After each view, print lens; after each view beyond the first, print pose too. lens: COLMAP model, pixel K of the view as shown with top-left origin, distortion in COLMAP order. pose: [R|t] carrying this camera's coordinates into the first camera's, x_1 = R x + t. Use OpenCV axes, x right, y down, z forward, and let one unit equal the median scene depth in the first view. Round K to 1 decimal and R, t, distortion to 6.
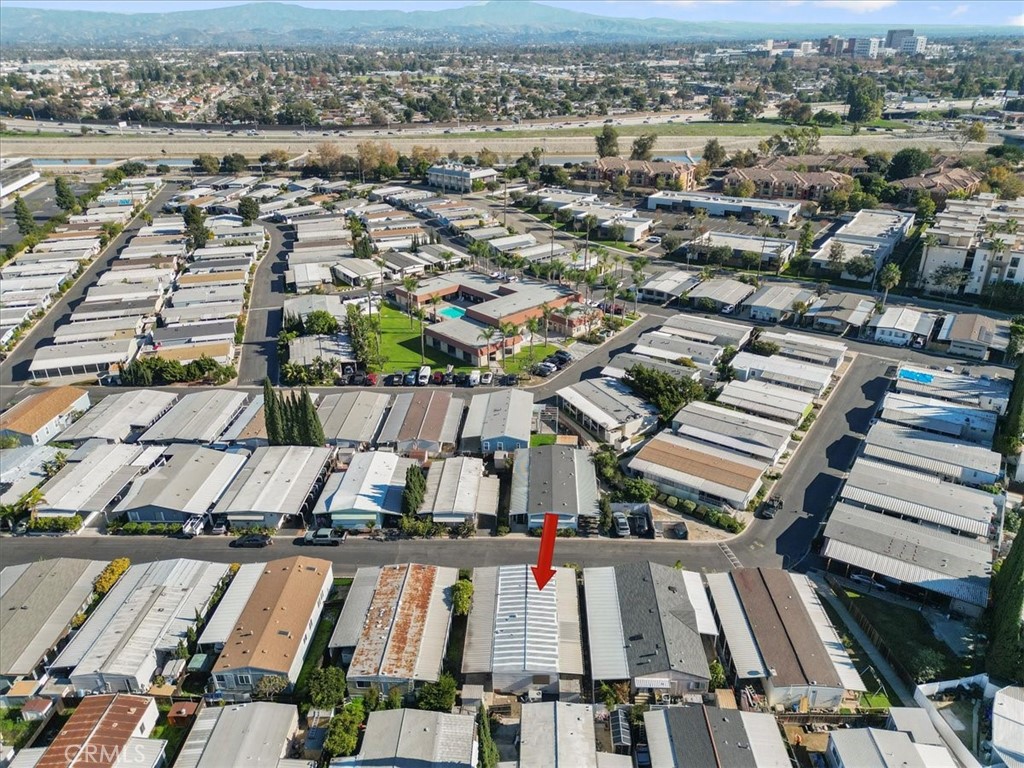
lens RADIAL K [[726.7, 0, 512.6], [0, 726.7, 366.2], [0, 0, 1]] dist [0.067103, -0.061927]
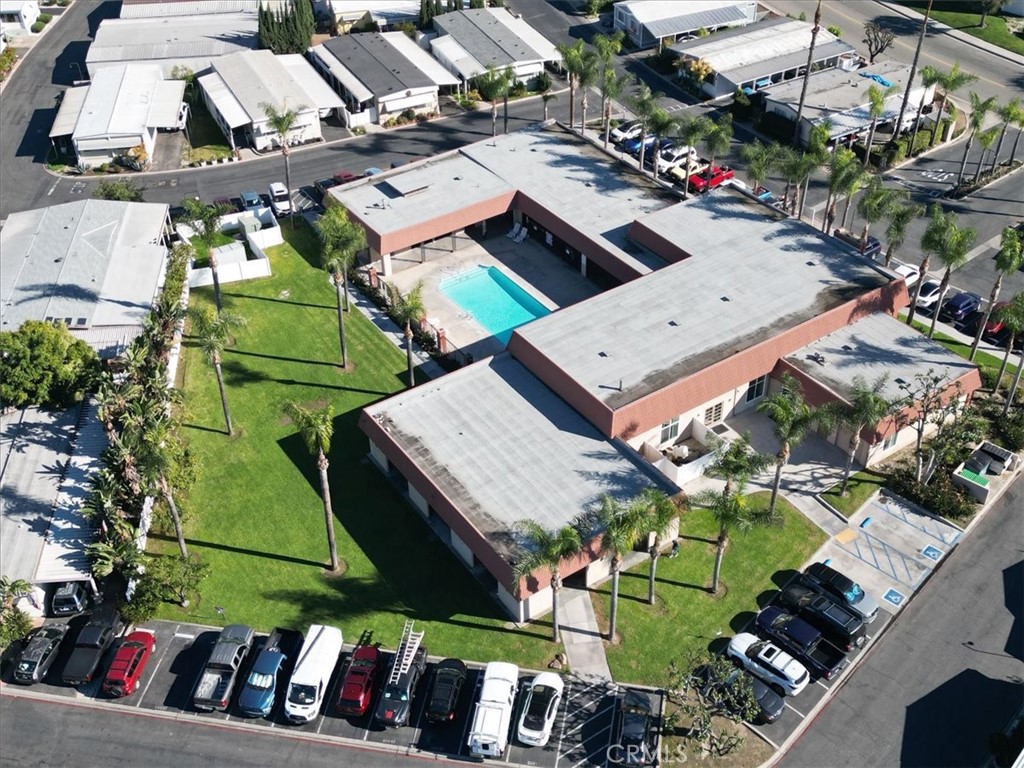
lens RADIAL K [[1120.7, 0, 512.0], [0, 1120.7, 384.0], [0, 0, 1]] dist [0.145646, -0.357588]
pose [[0.988452, 0.089525, -0.122260, -0.003694], [-0.056668, 0.966667, 0.249686, -0.140948], [0.140537, -0.239874, 0.960578, 0.438263]]
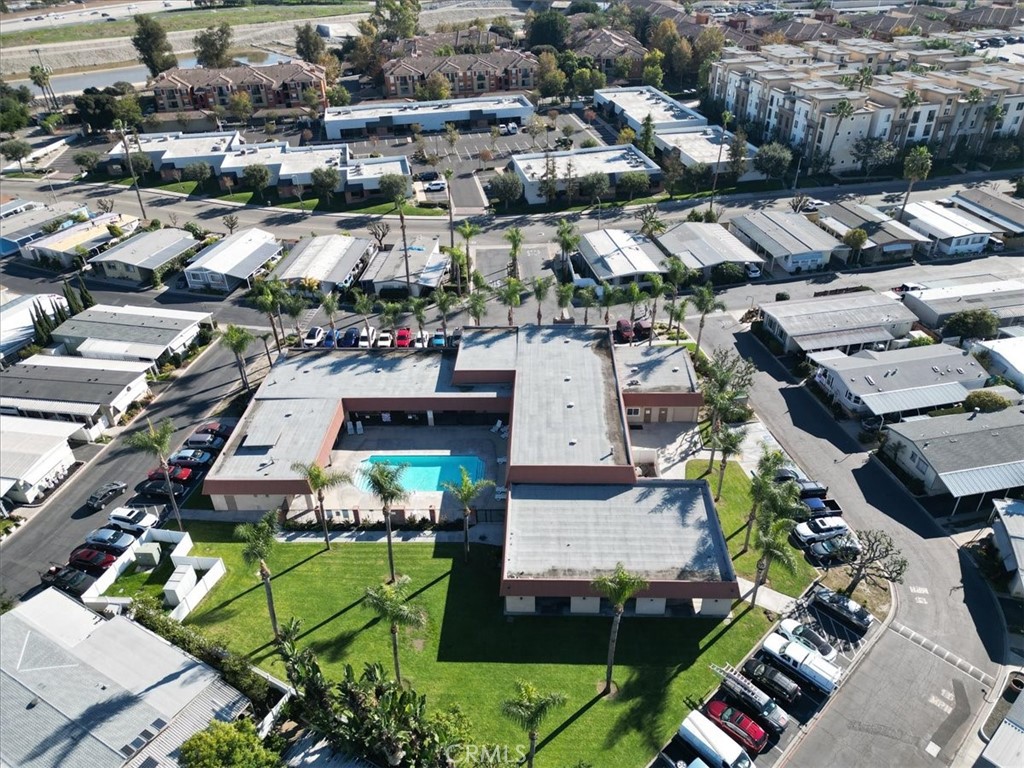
lens RADIAL K [[726.7, 0, 512.6], [0, 726.7, 366.2], [0, 0, 1]] dist [0.067103, -0.061927]
pose [[0.705552, -0.377088, 0.600000, -0.226365], [0.300237, 0.925990, 0.228911, -0.178586], [-0.641914, 0.018634, 0.766550, 0.555858]]
